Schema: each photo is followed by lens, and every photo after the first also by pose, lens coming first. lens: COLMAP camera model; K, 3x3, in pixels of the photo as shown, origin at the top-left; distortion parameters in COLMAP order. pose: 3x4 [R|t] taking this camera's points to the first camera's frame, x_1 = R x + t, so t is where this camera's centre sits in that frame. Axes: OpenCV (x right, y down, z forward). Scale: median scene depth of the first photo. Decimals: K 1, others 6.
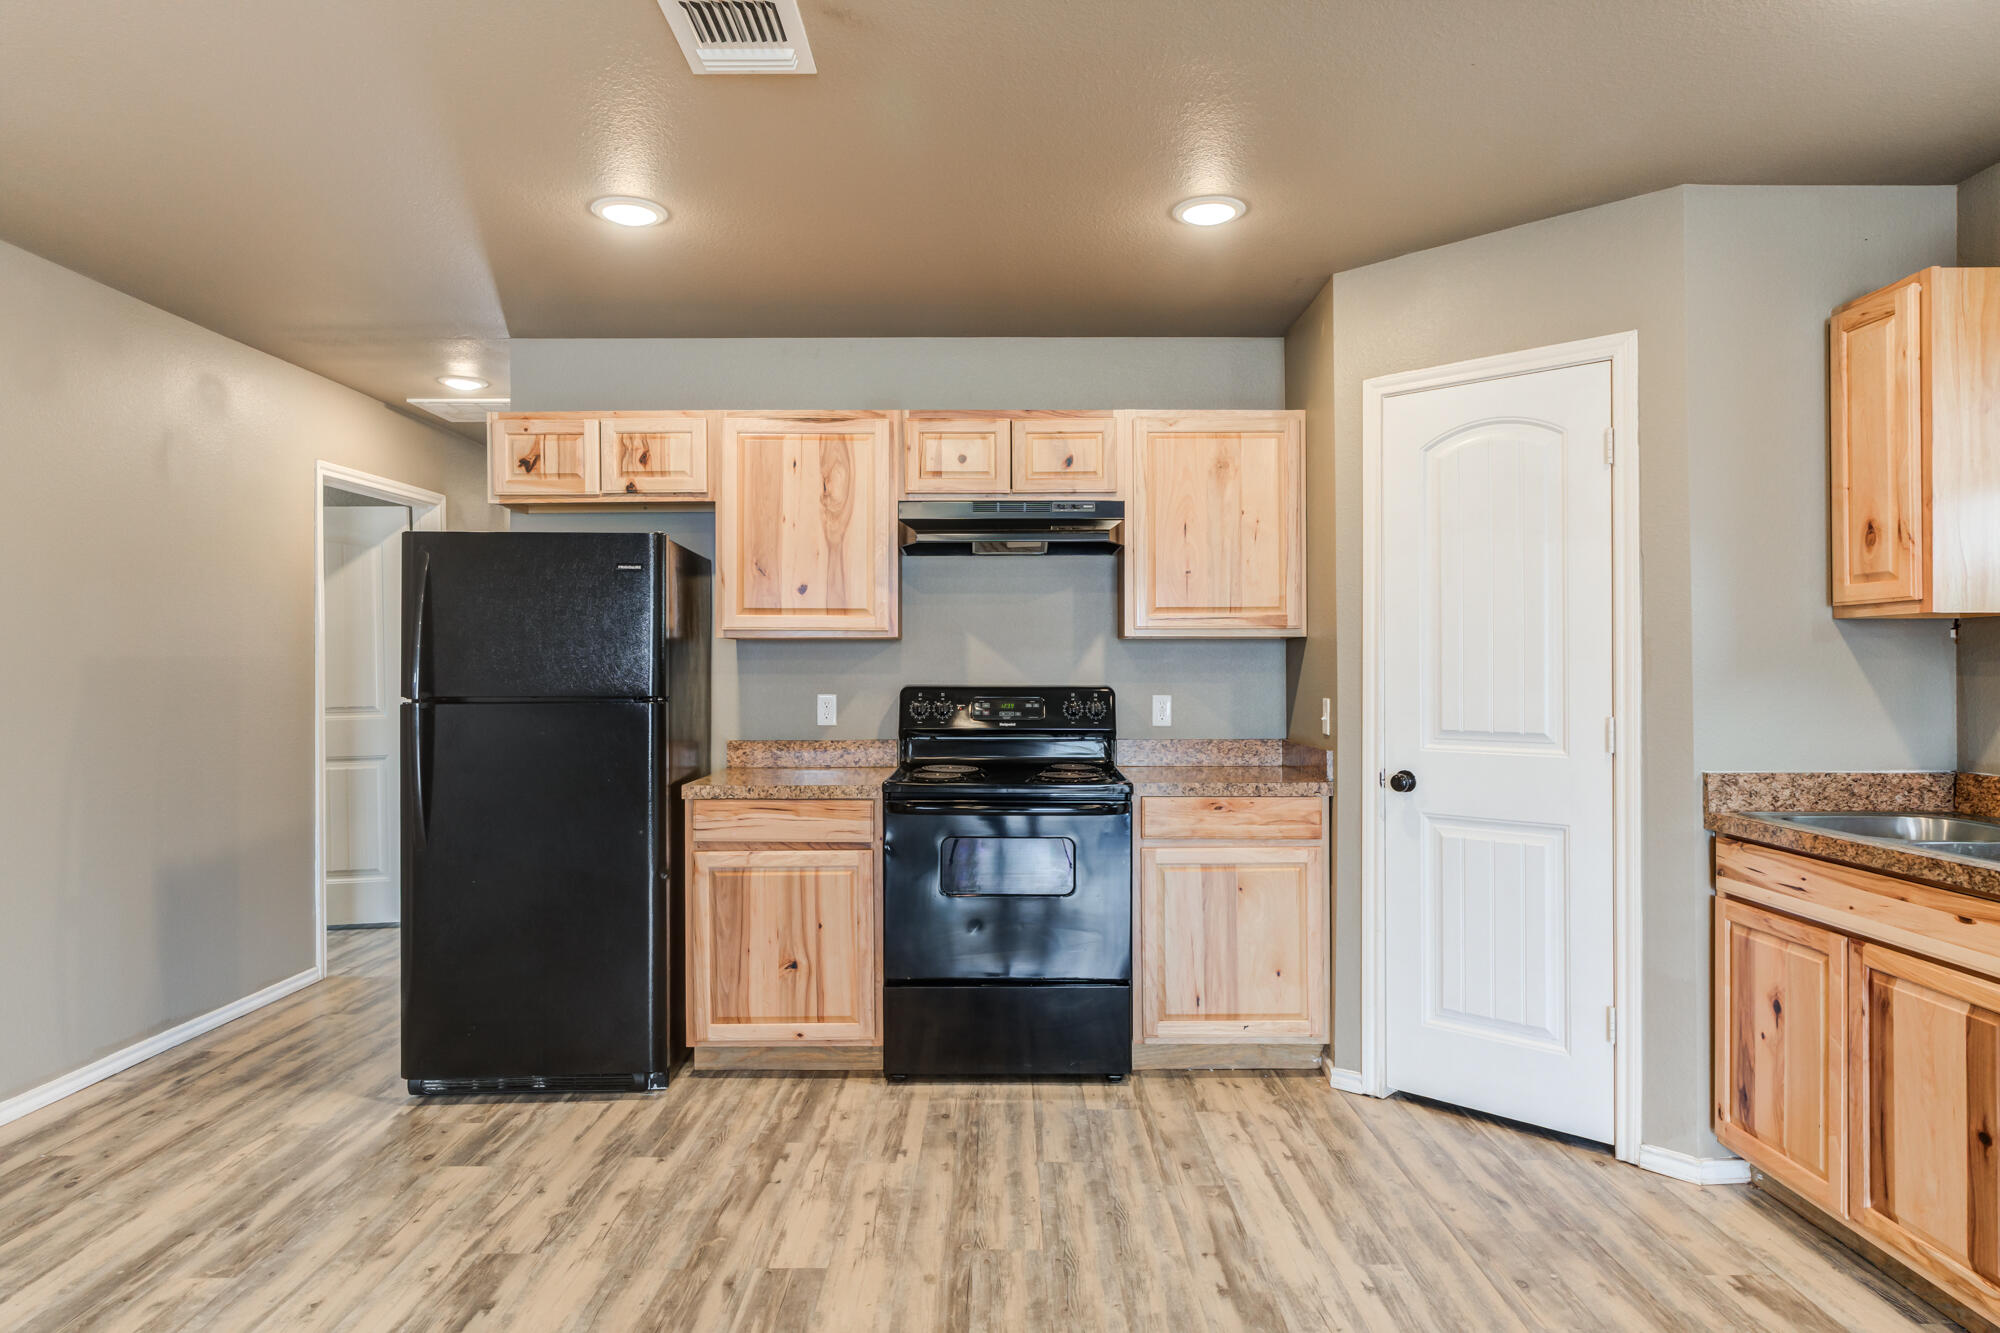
lens RADIAL K [[1155.5, 0, 998.5], [0, 1155.5, 662.9], [0, 0, 1]] dist [-0.003474, 0.003607]
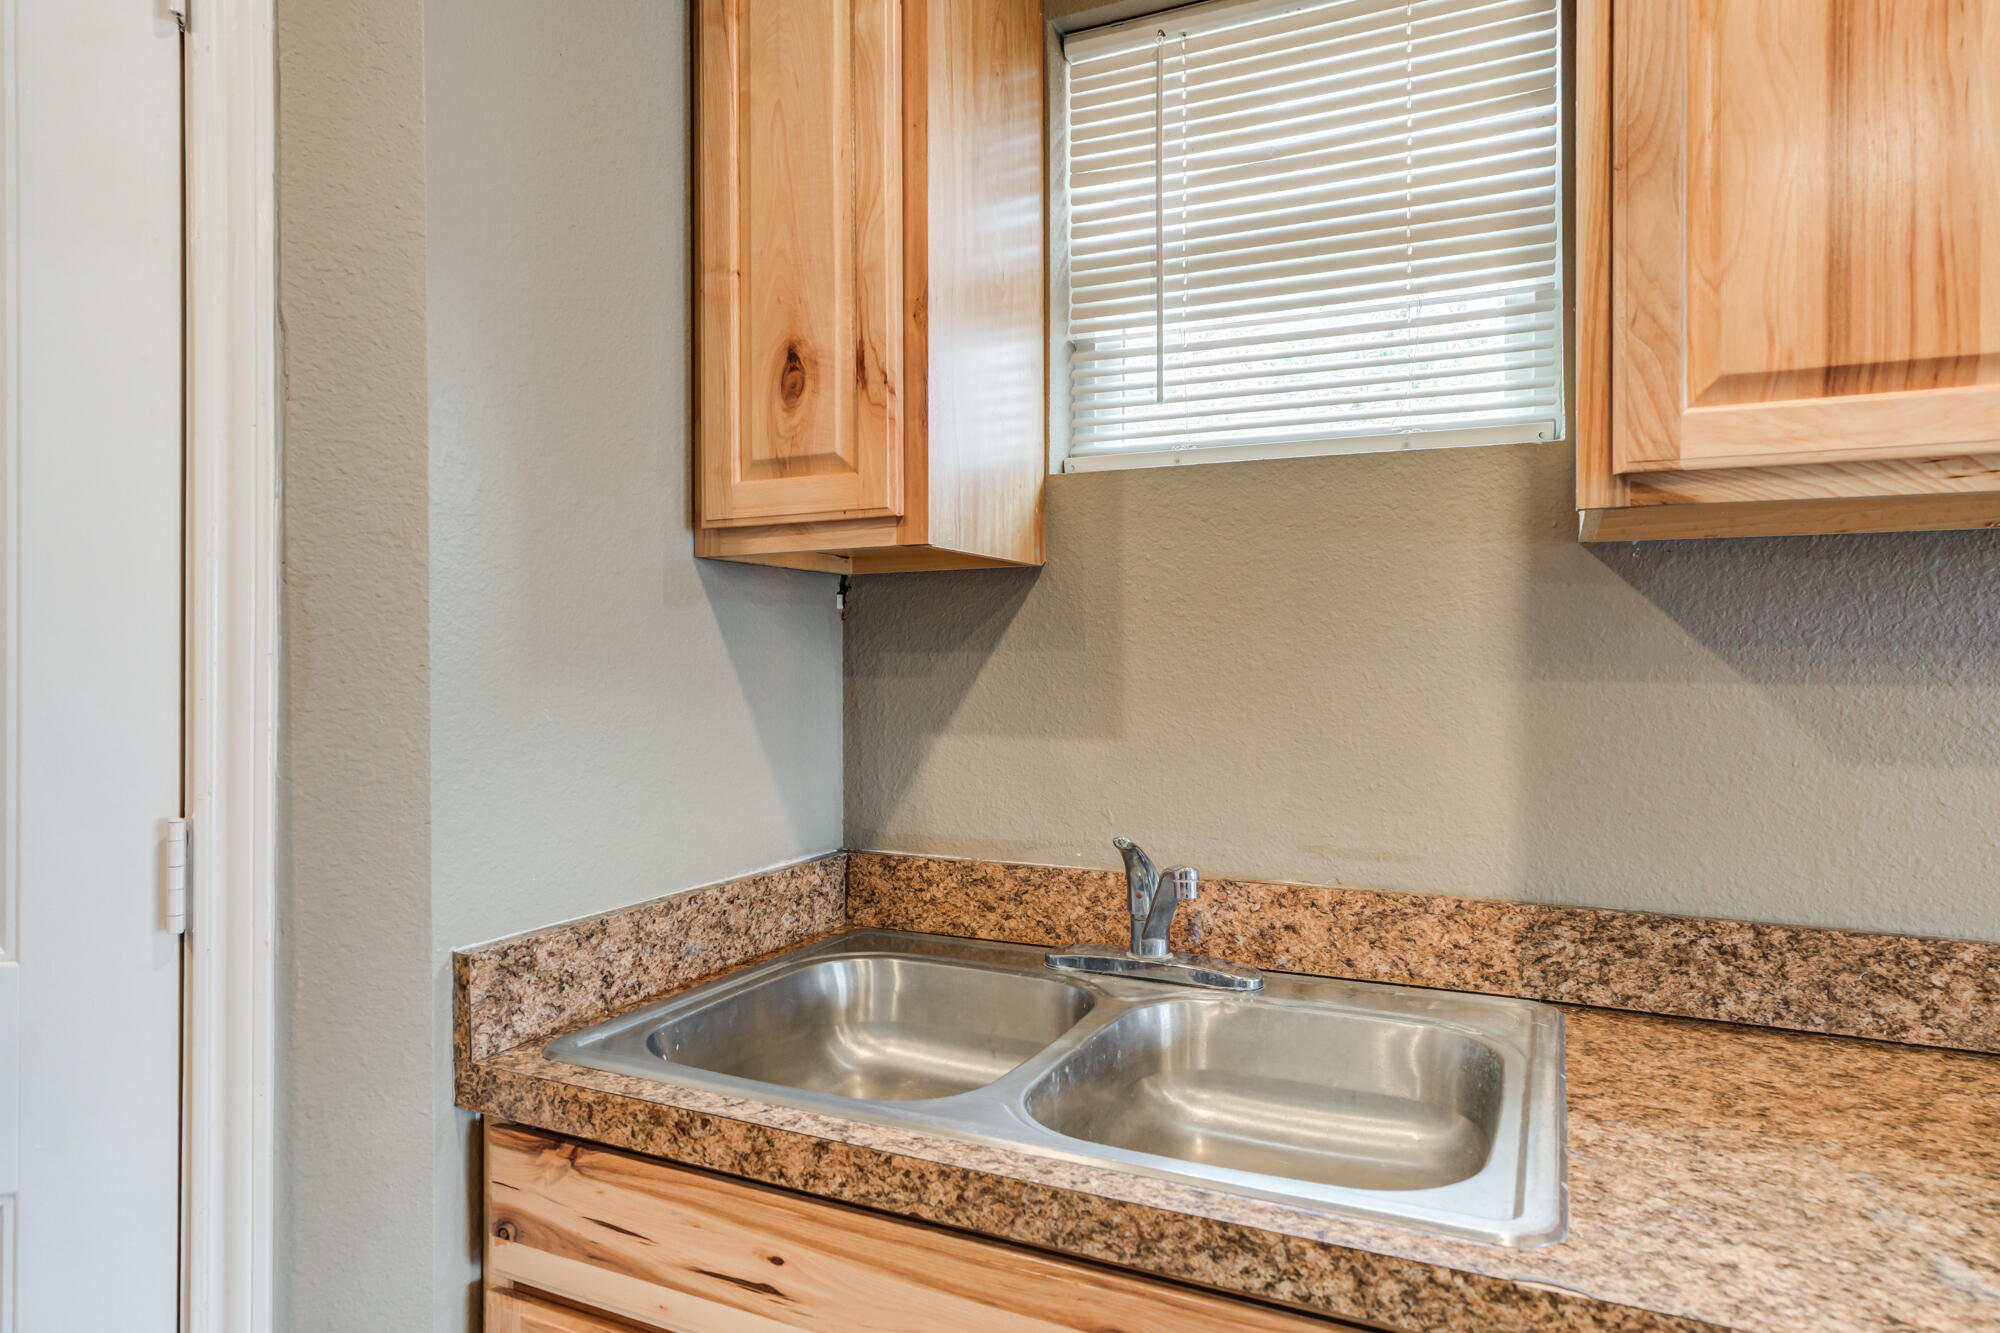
lens RADIAL K [[1157.0, 0, 992.2], [0, 1157.0, 658.8], [0, 0, 1]] dist [0.014886, 0.000207]
pose [[0.440690, 0.008086, 0.897623, 0.298831], [-0.001872, 0.999966, -0.008088, 0.005033], [-0.897658, 0.001884, 0.440690, 0.575009]]
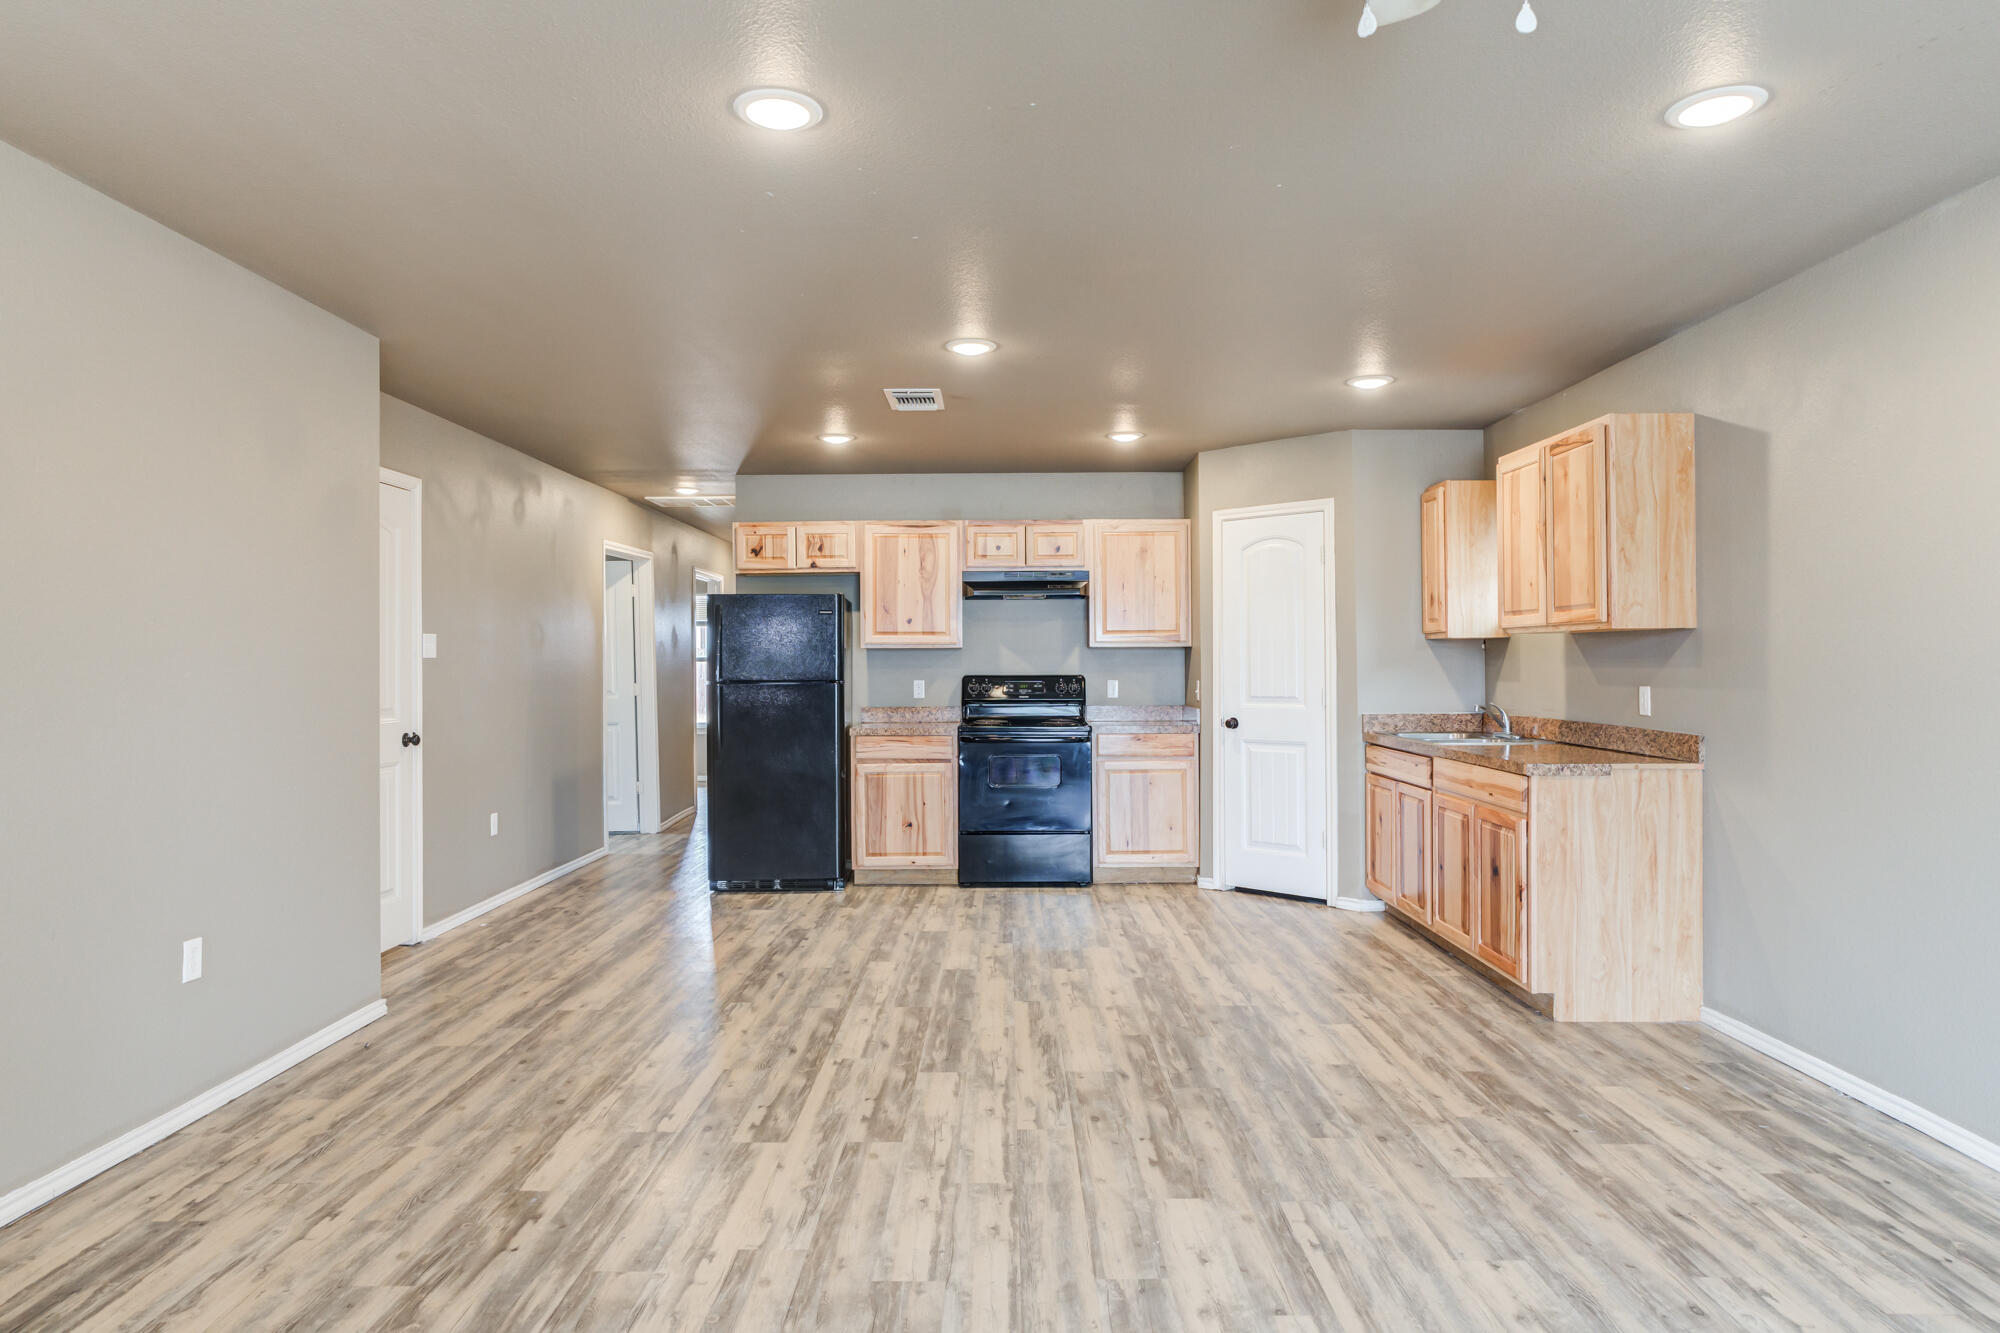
lens RADIAL K [[1163.8, 0, 998.8], [0, 1163.8, 658.3], [0, 0, 1]] dist [-0.003548, 0.009630]
pose [[0.999981, -0.003315, -0.005111, -0.024937], [0.003303, 0.999992, -0.002262, -0.001612], [0.005119, 0.002245, 0.999984, -0.908323]]
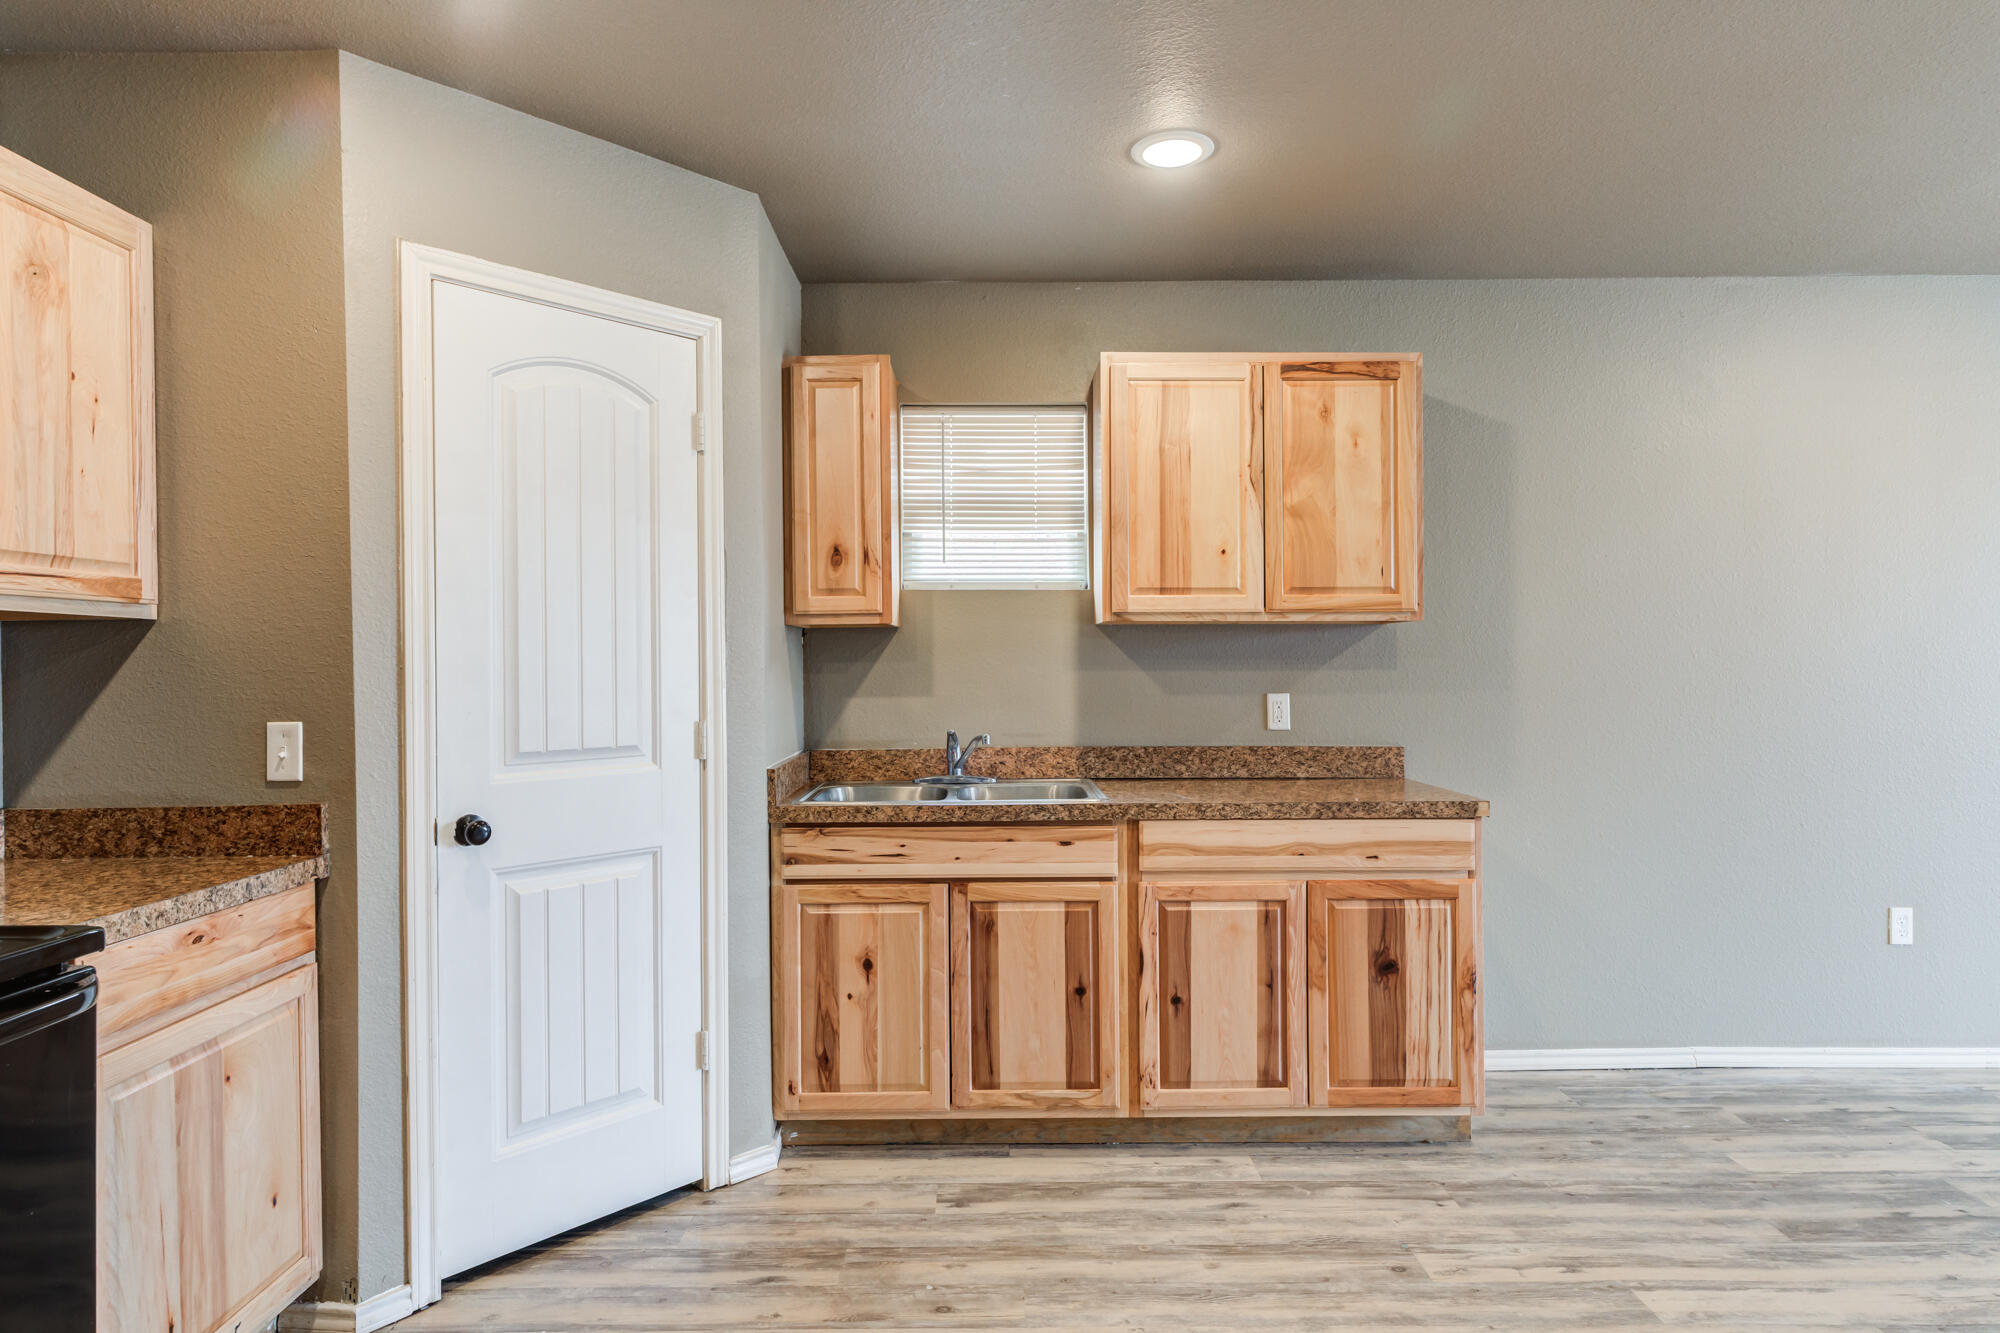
lens RADIAL K [[1147.8, 0, 992.4], [0, 1147.8, 657.9], [0, 0, 1]] dist [-0.004498, 0.008956]
pose [[-0.001236, 0.006326, 0.999979, -0.349089], [0.004666, 0.999969, -0.006320, 0.002294], [-0.999988, 0.004658, -0.001266, 0.665528]]
